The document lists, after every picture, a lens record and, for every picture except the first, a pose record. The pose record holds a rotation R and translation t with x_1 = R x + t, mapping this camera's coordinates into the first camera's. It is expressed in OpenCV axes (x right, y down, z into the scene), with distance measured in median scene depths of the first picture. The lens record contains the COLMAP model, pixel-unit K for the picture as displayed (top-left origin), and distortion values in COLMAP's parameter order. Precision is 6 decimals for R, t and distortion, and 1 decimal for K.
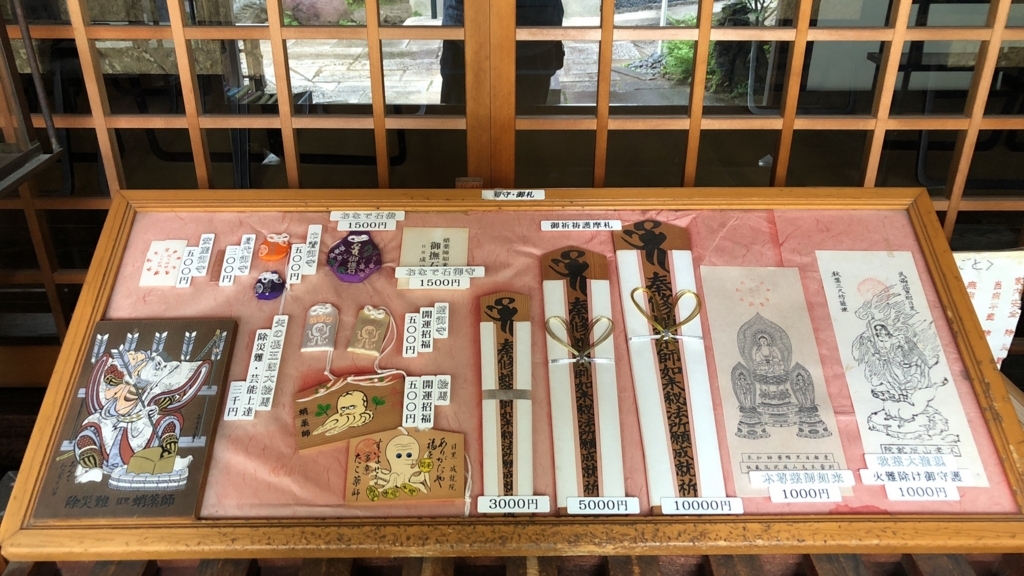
lens RADIAL K [[819.3, 0, 512.0], [0, 819.3, 288.0], [0, 0, 1]] dist [0.096711, -0.256479]
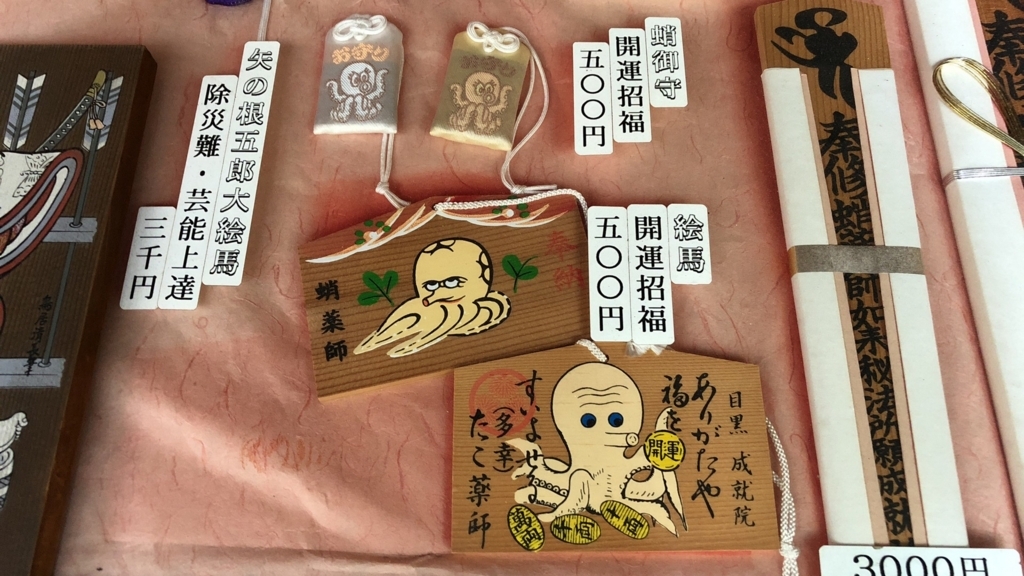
lens RADIAL K [[819.3, 0, 512.0], [0, 819.3, 288.0], [0, 0, 1]] dist [0.096711, -0.256479]
pose [[0.999613, 0.023511, -0.014873, -0.160309], [-0.019489, 0.973297, 0.228719, 0.059214], [0.019853, -0.228340, 0.973379, 0.625046]]
